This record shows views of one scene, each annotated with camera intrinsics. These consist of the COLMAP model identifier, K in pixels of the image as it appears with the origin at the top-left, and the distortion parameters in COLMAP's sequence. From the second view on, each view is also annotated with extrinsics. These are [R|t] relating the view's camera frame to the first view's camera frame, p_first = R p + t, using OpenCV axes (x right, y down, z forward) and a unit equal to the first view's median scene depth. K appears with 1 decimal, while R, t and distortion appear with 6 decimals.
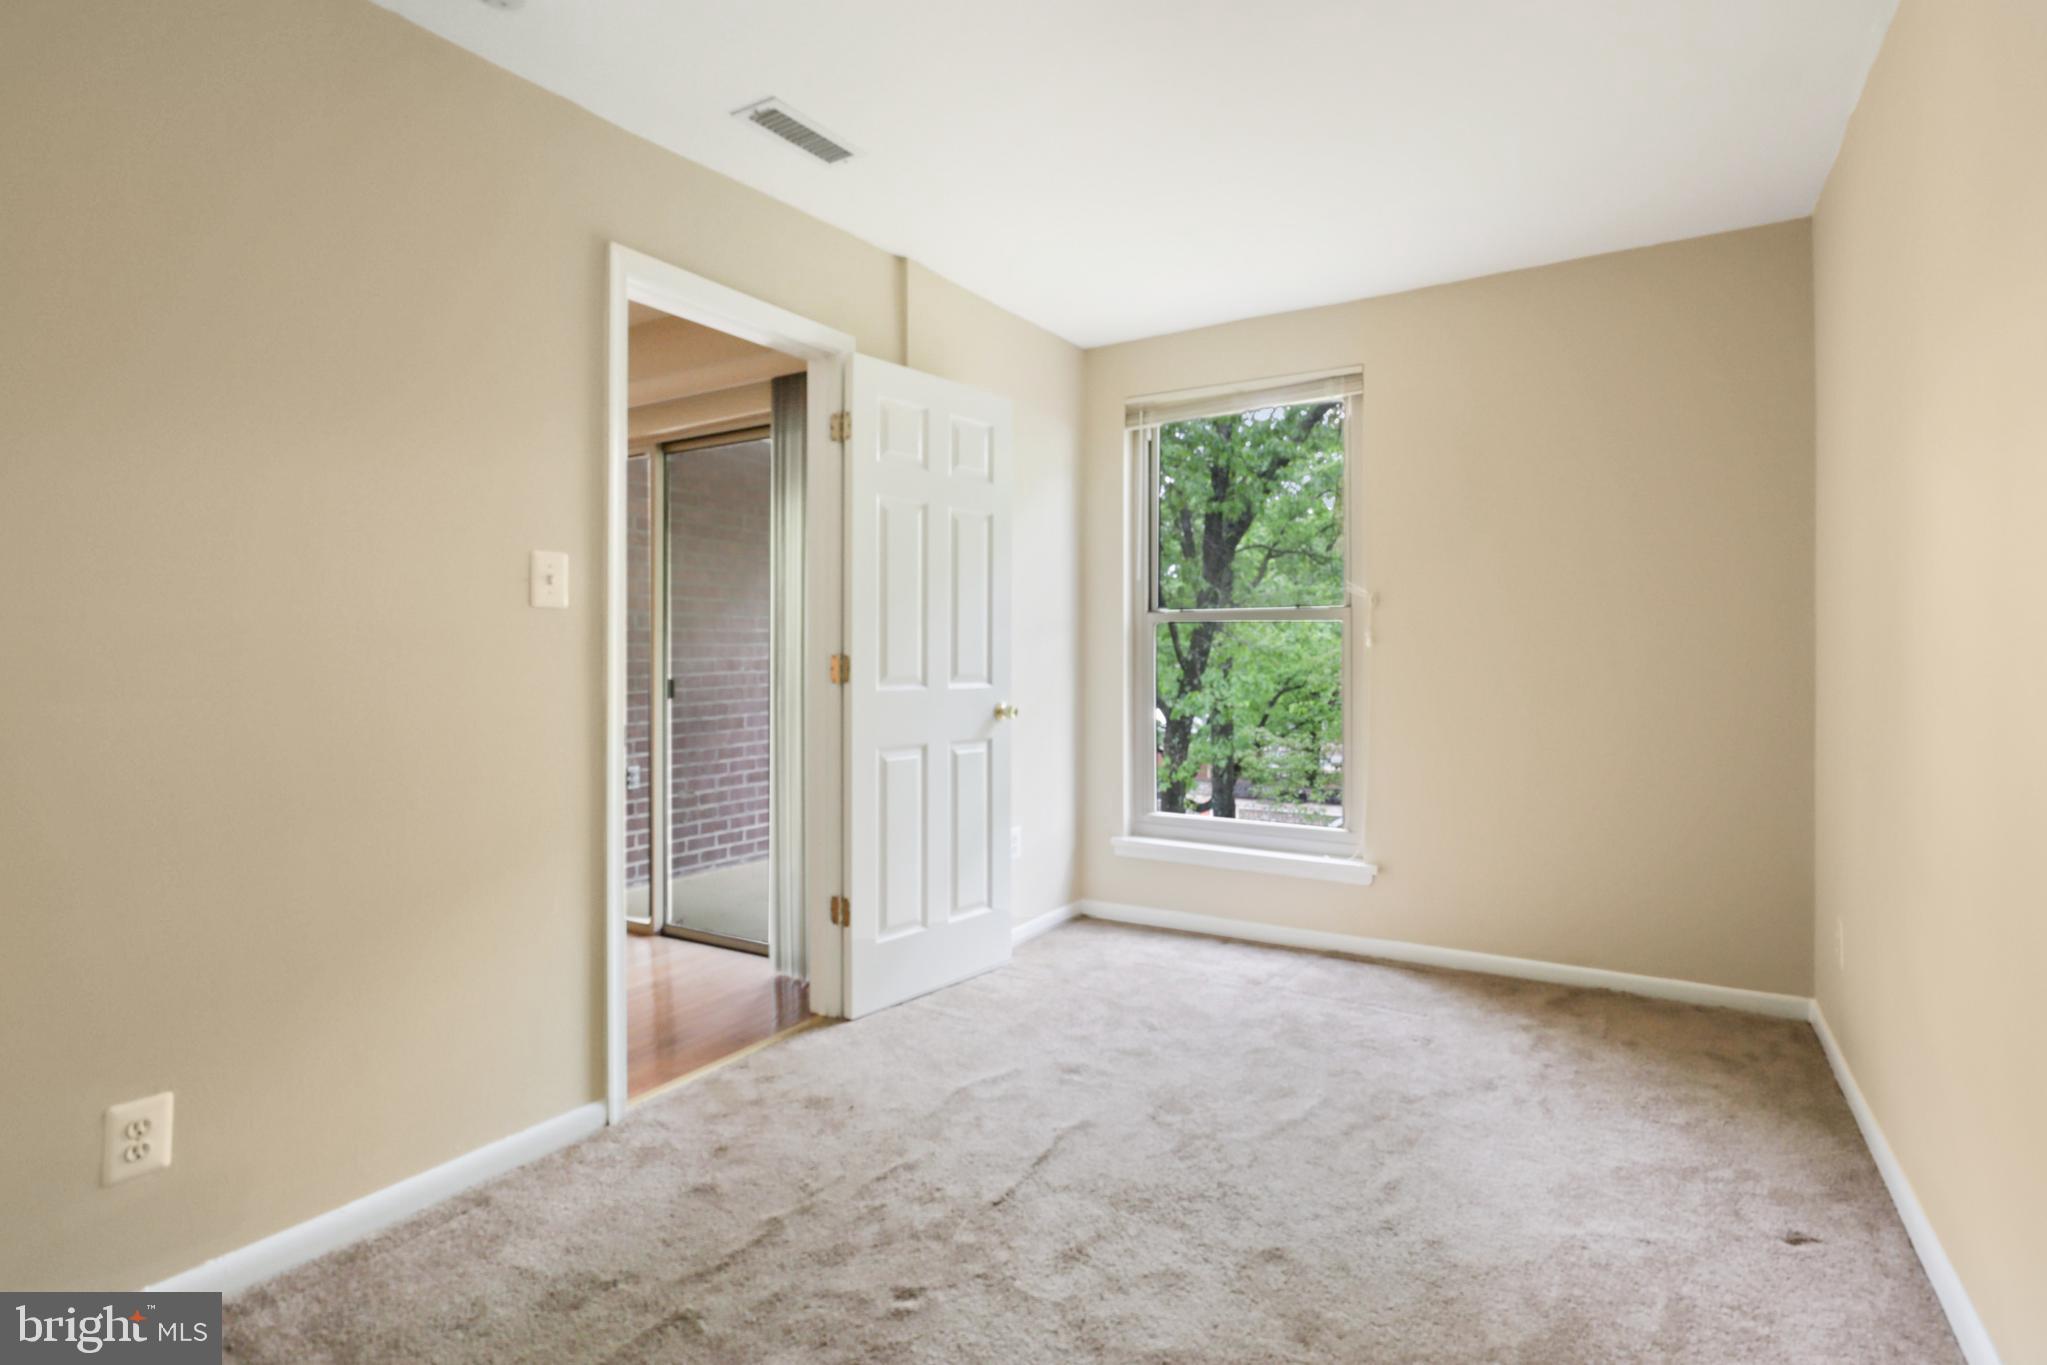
lens RADIAL K [[1019.7, 0, 1019.6], [0, 1019.7, 666.7], [0, 0, 1]] dist [-0.004431, 0.000457]
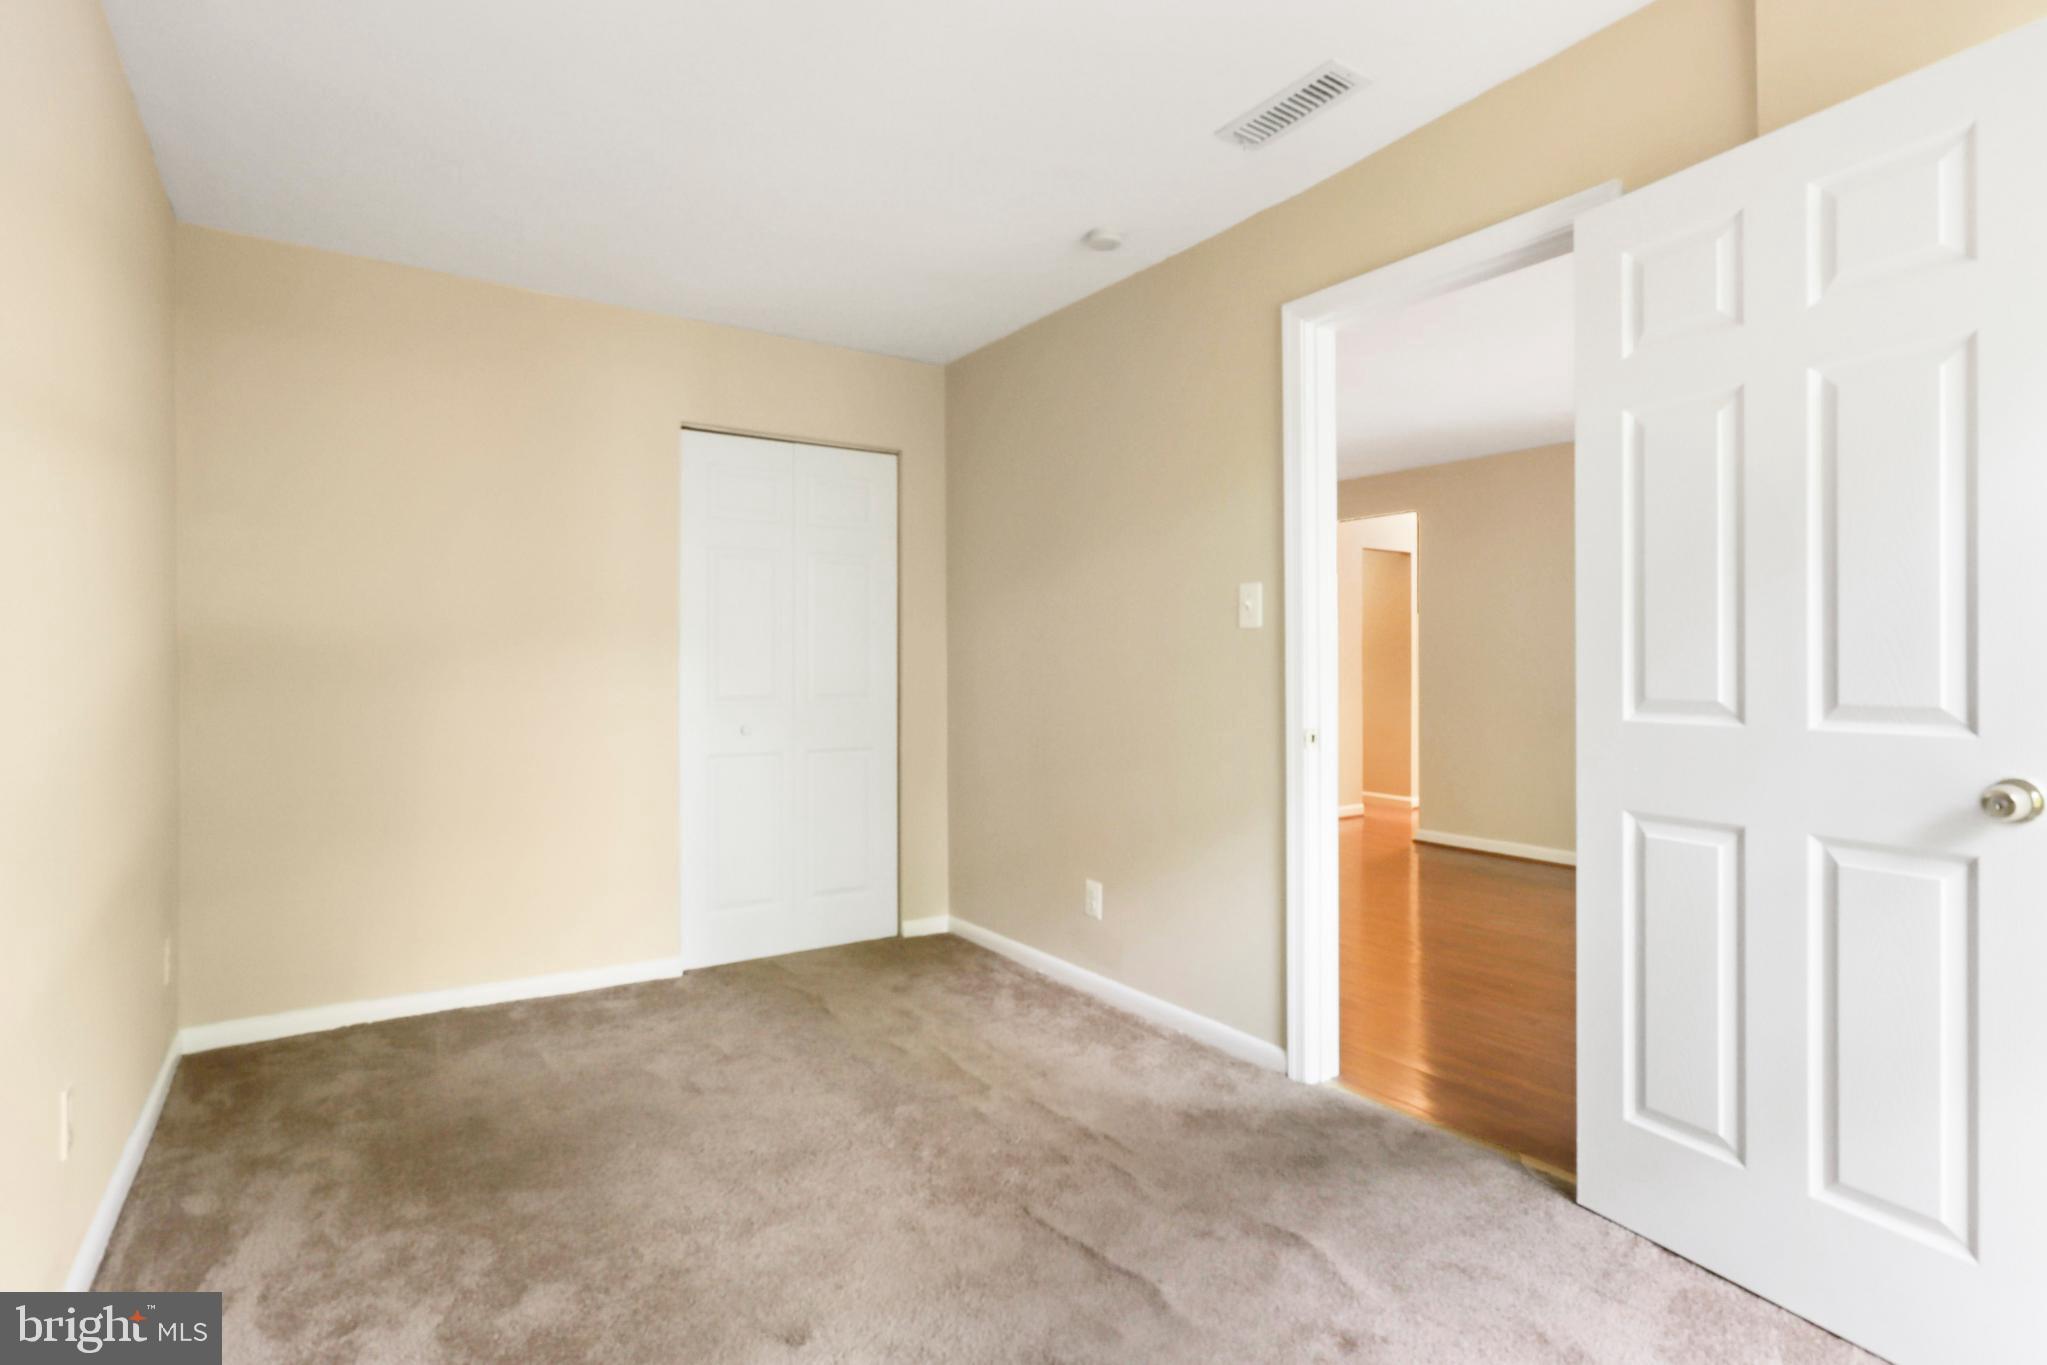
lens RADIAL K [[1019.7, 0, 1019.6], [0, 1019.7, 666.7], [0, 0, 1]] dist [-0.004431, 0.000457]
pose [[-0.404692, 0.006314, -0.914431, 0.720034], [-0.000212, 0.999975, 0.006998, -0.017507], [0.914453, 0.003026, -0.404681, 1.116629]]
